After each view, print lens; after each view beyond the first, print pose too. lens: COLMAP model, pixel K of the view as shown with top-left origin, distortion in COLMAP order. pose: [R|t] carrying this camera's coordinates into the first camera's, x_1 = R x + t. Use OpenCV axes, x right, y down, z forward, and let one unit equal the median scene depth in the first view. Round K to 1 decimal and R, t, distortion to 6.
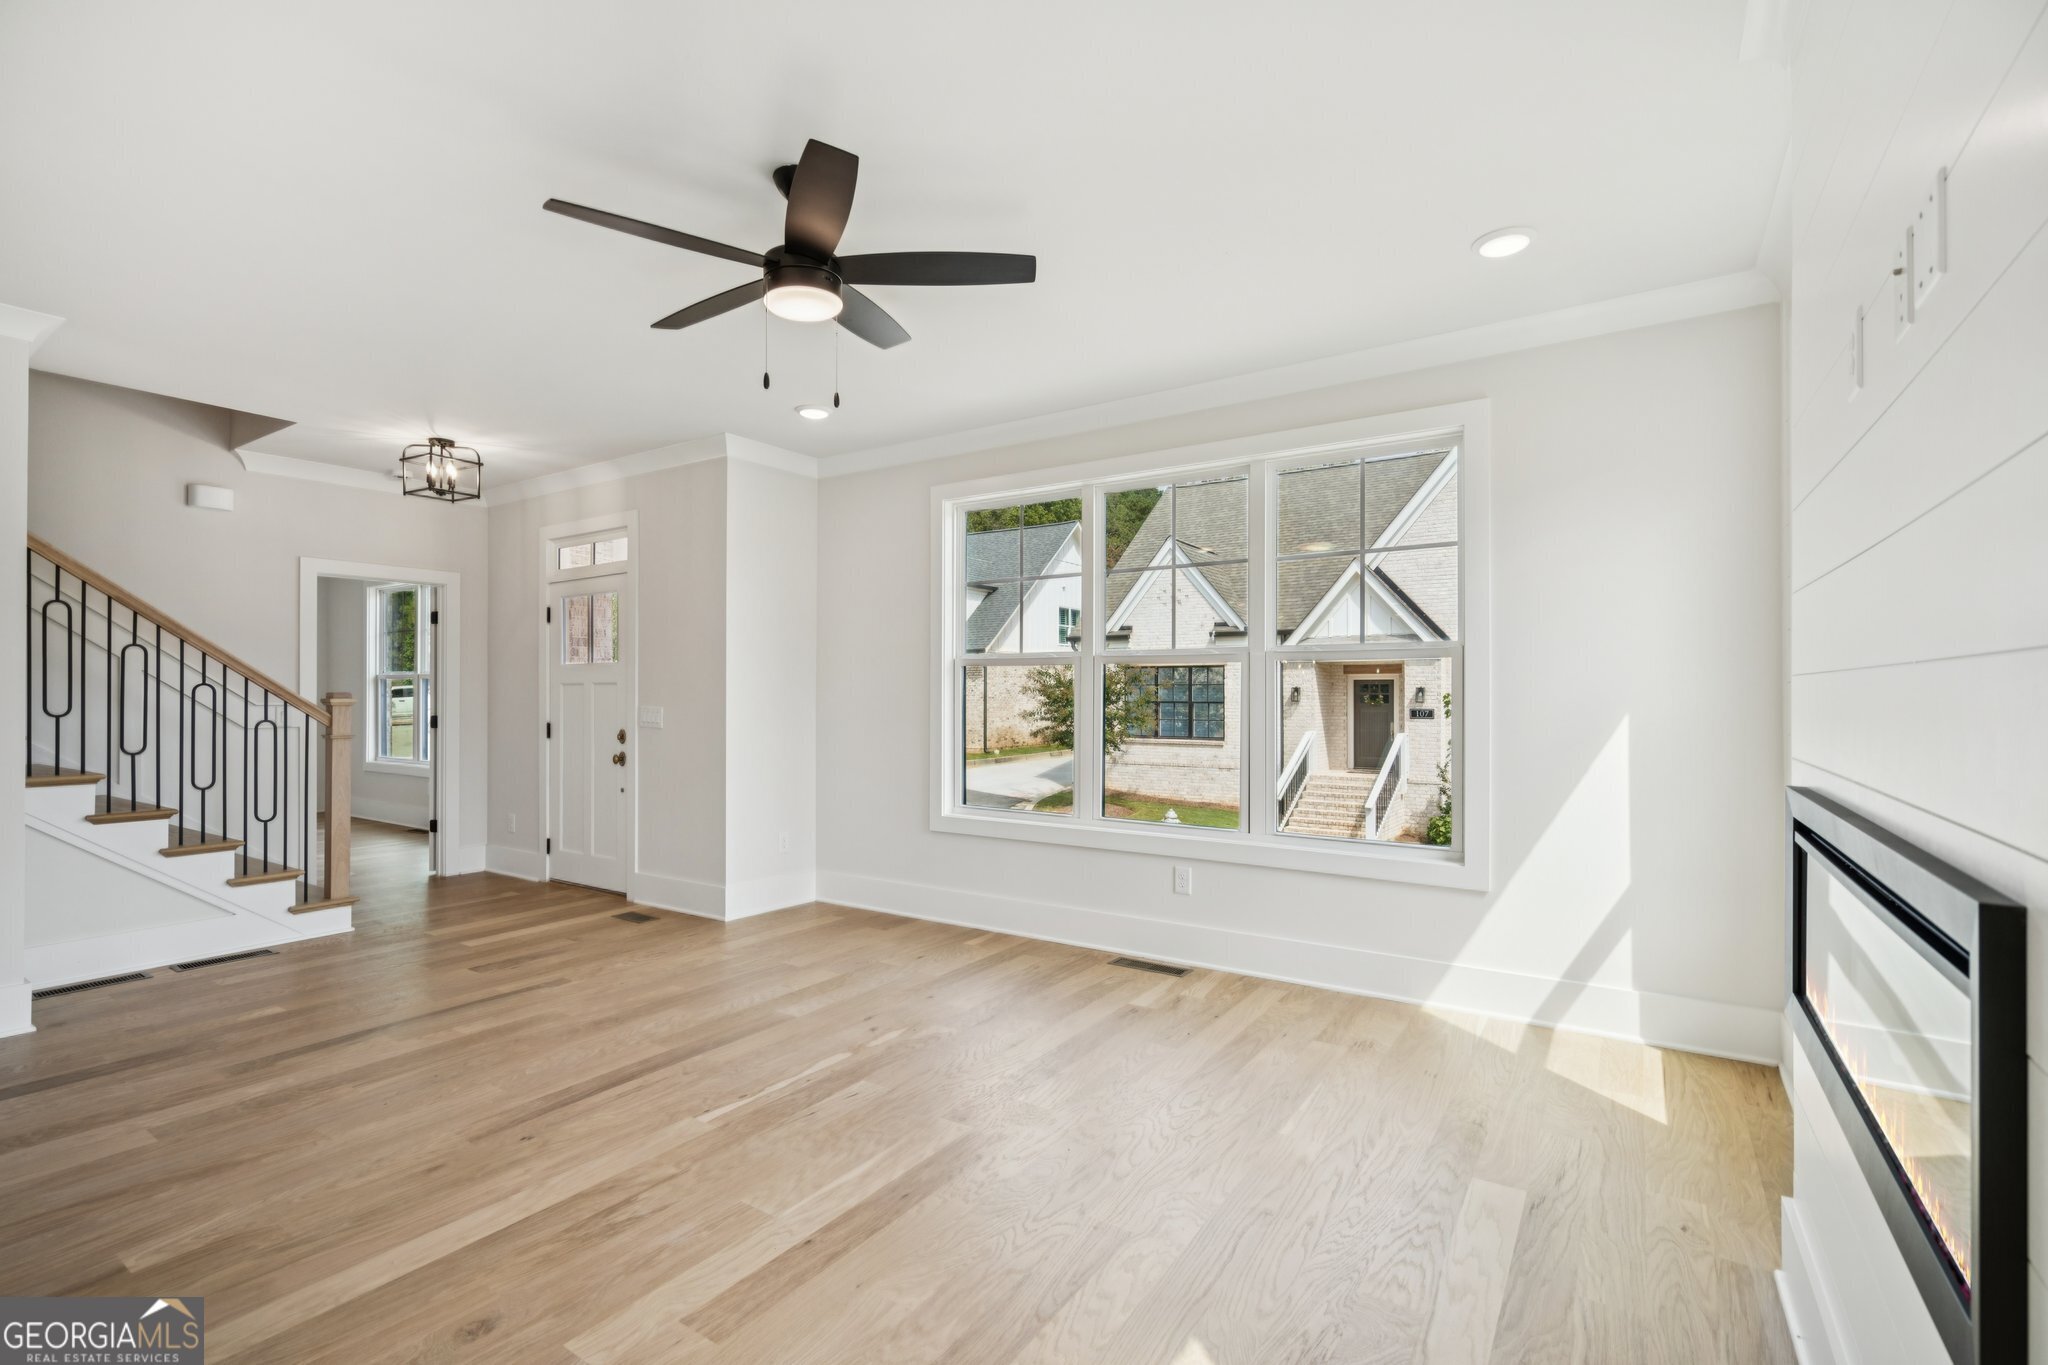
lens RADIAL K [[927.2, 0, 1012.4], [0, 927.2, 712.7], [0, 0, 1]] dist [-0.003599, -0.000382]
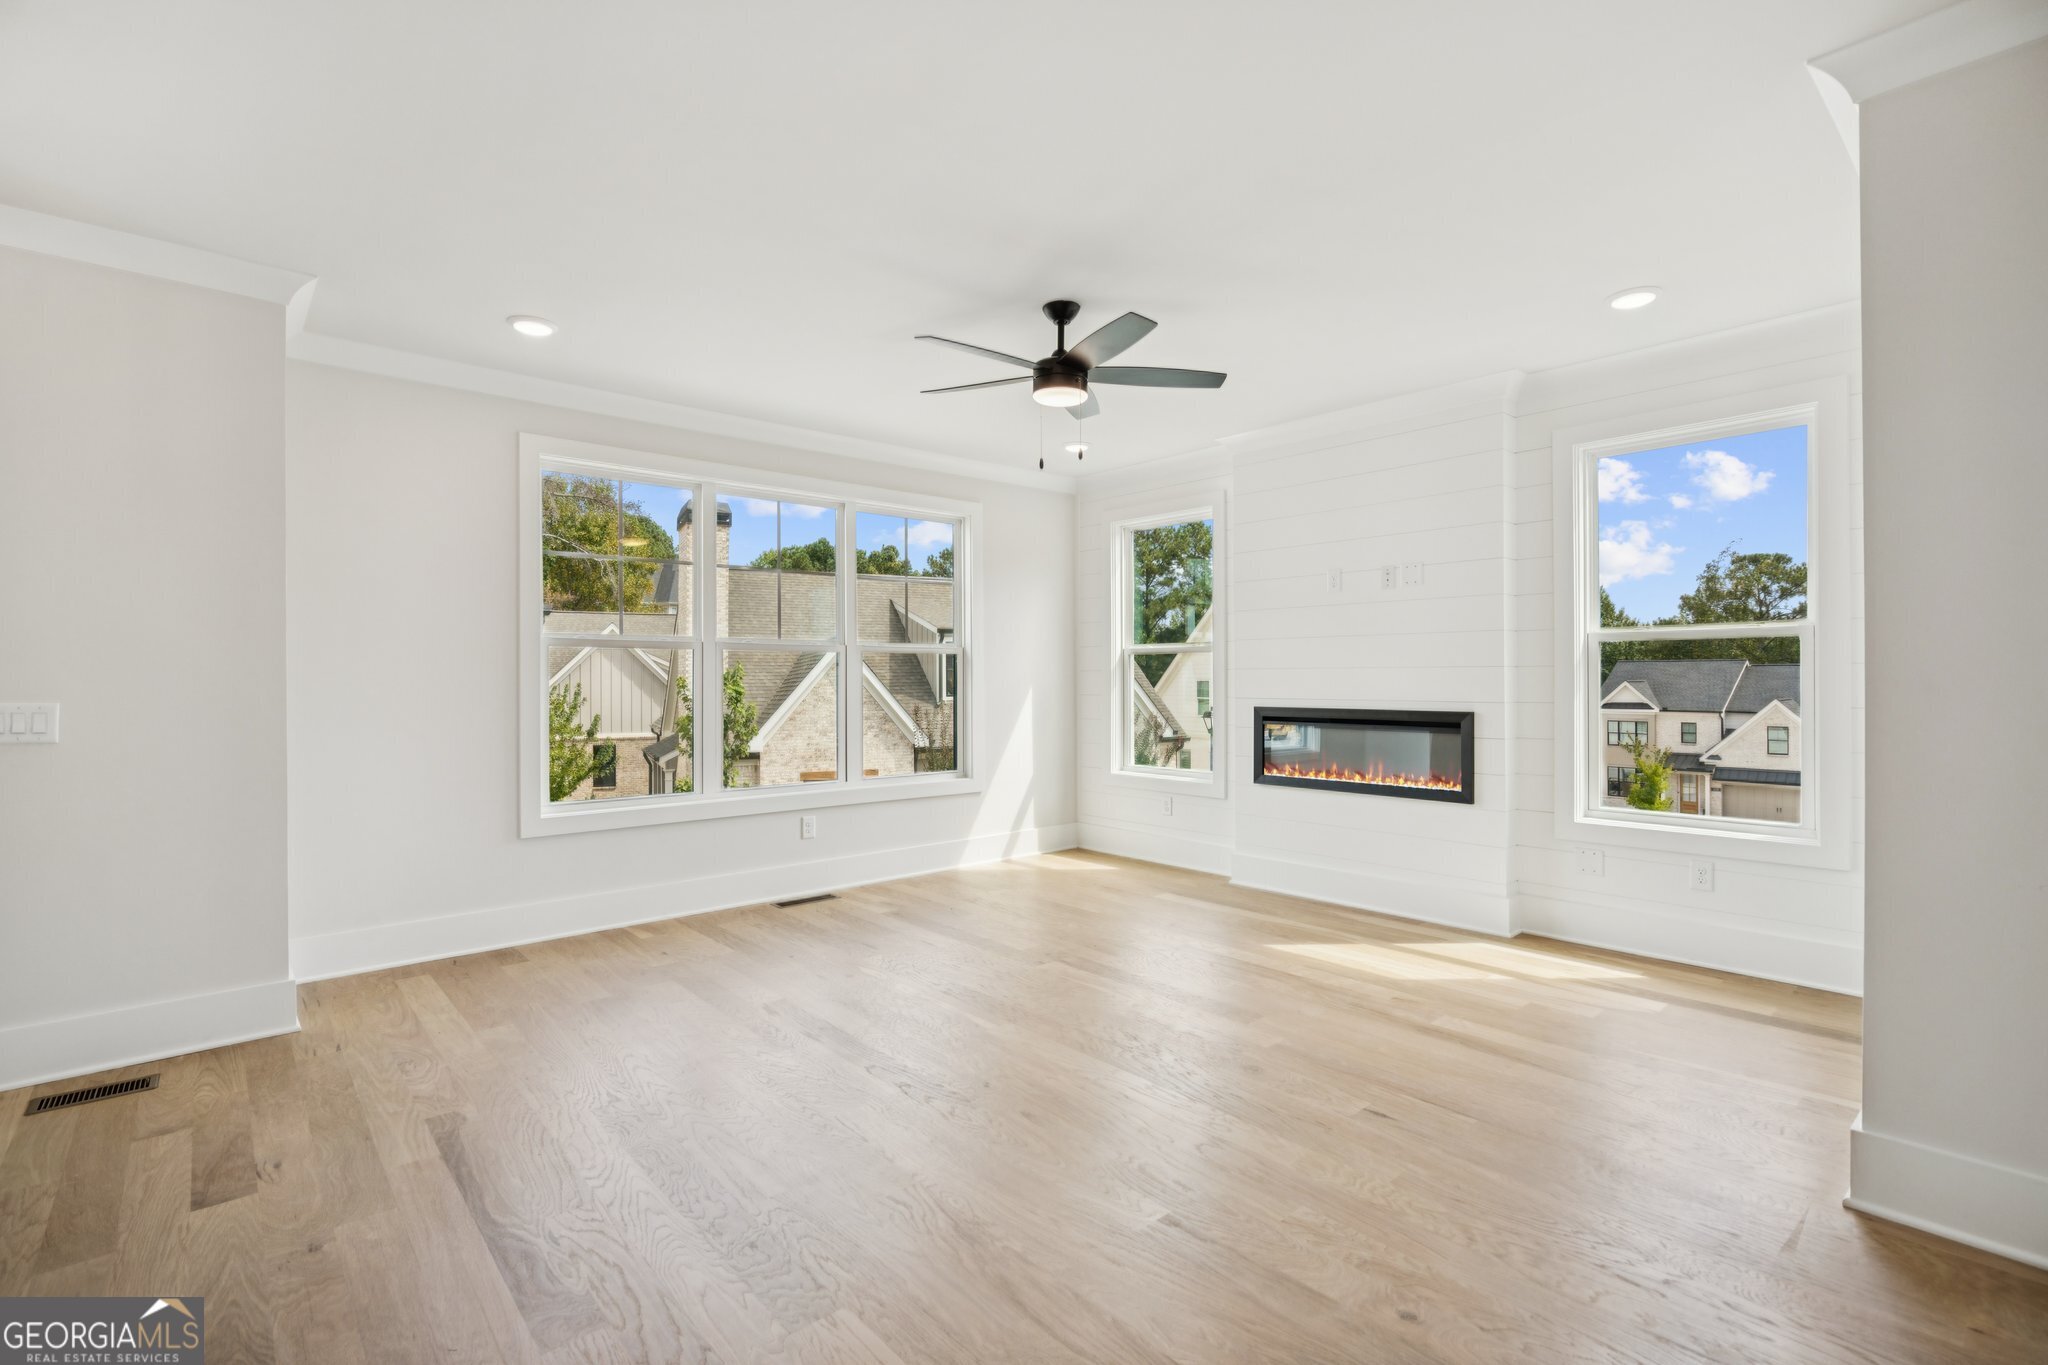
lens RADIAL K [[925.6, 0, 1016.3], [0, 925.6, 673.8], [0, 0, 1]] dist [0.026343, 0.000142]
pose [[0.263337, 0.003613, 0.964697, -1.319834], [0.022521, 0.999697, -0.009892, -0.007905], [-0.964441, 0.024331, 0.263176, 0.562379]]
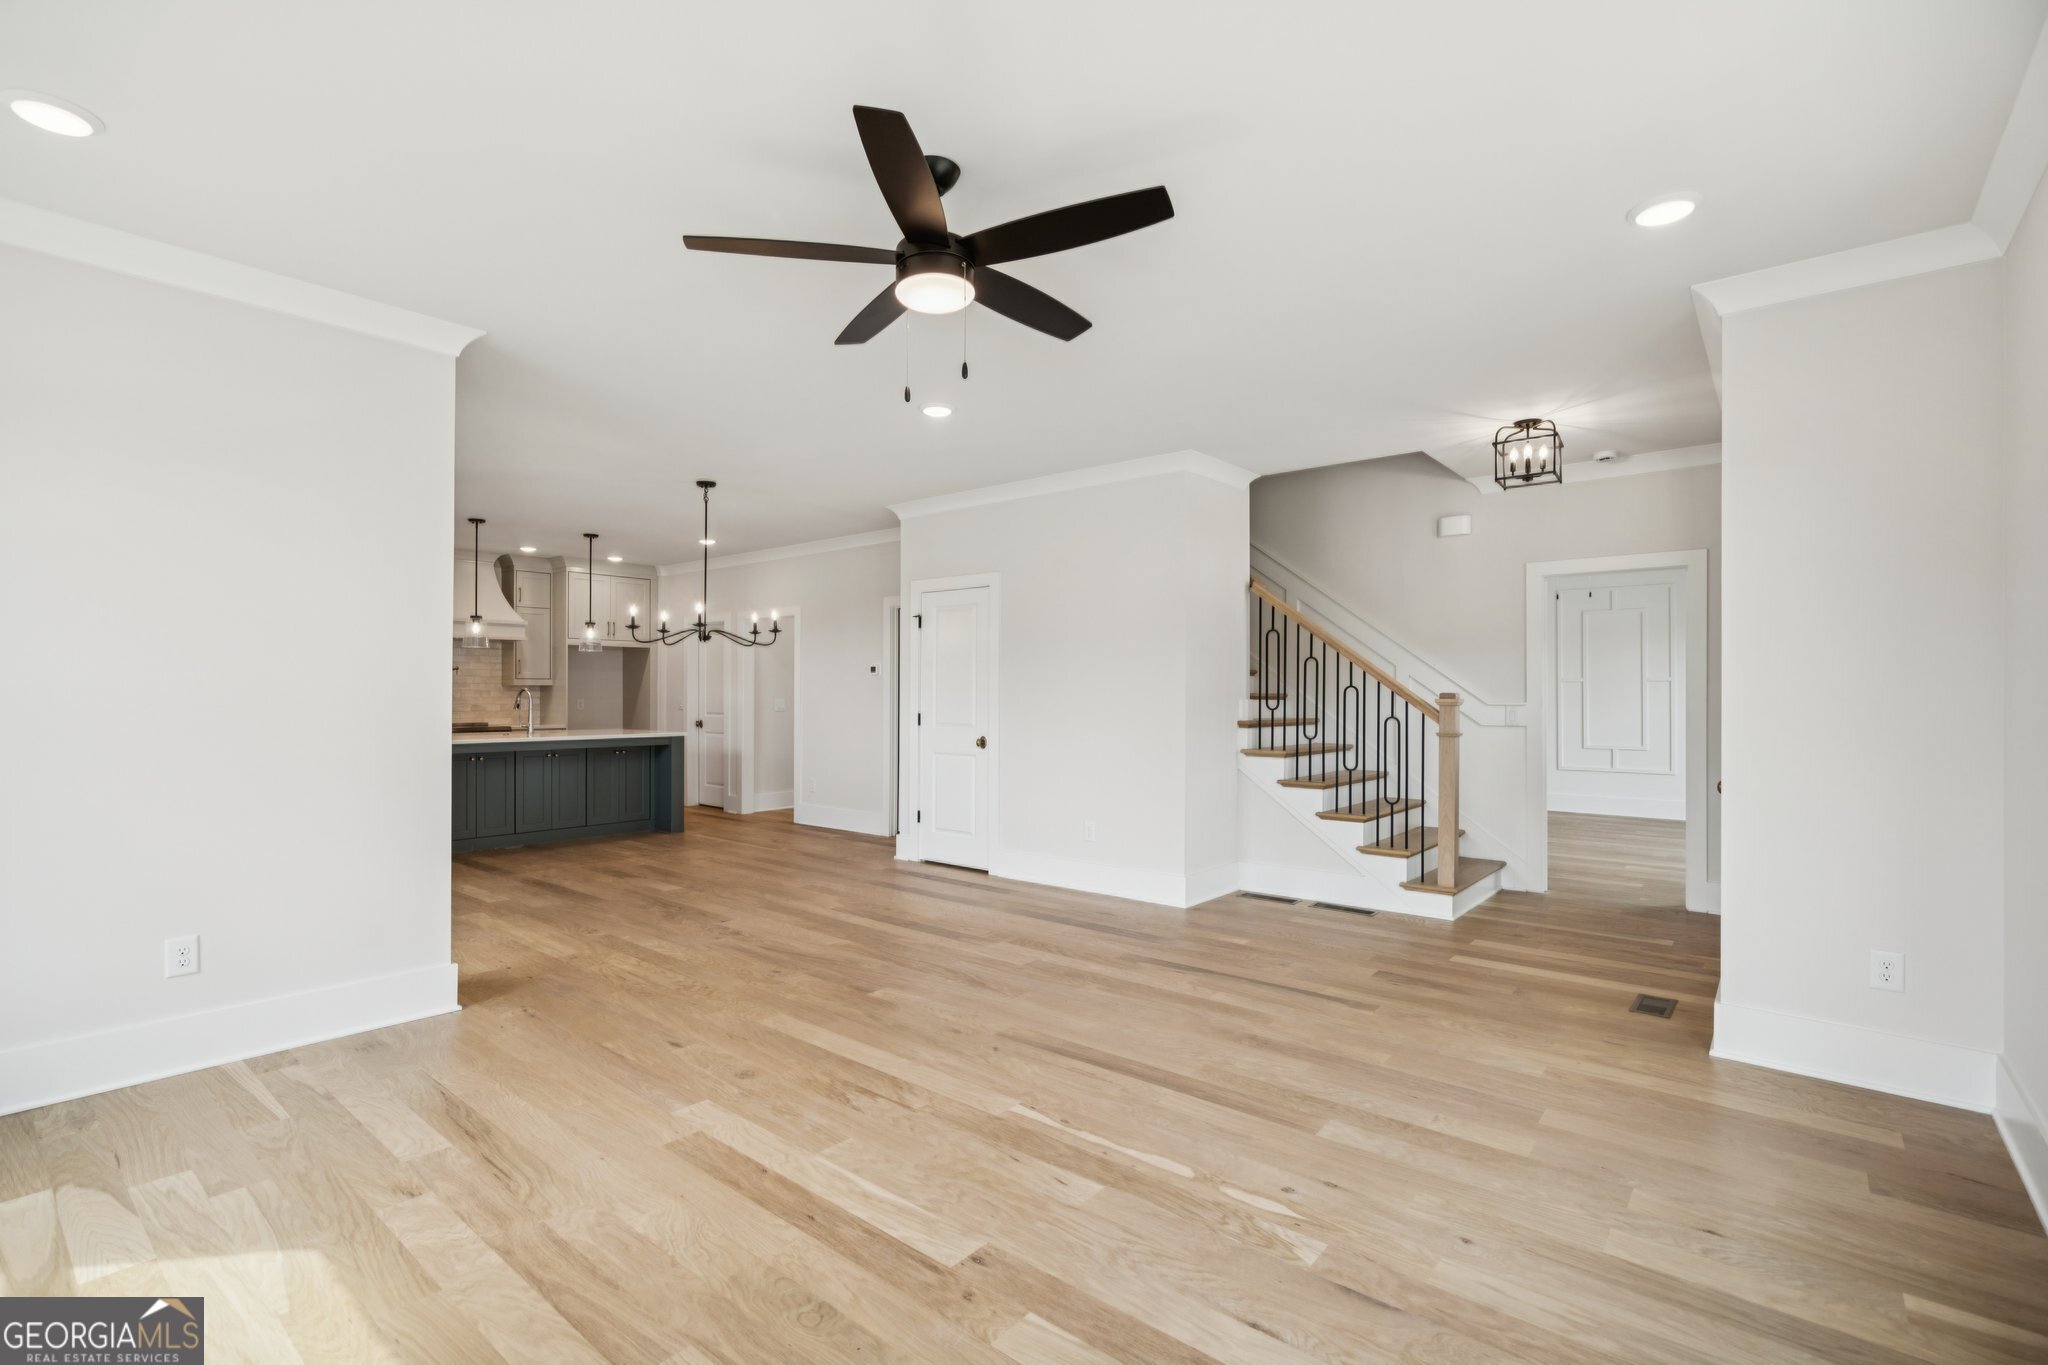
lens RADIAL K [[941.1, 0, 1024.0], [0, 941.1, 682.5], [0, 0, 1]] dist [-0.002492, -0.000220]
pose [[-0.105355, -0.011803, -0.994365, 0.622121], [-0.022133, 0.999710, -0.009522, -0.019487], [0.994188, 0.021005, -0.105586, 0.977921]]
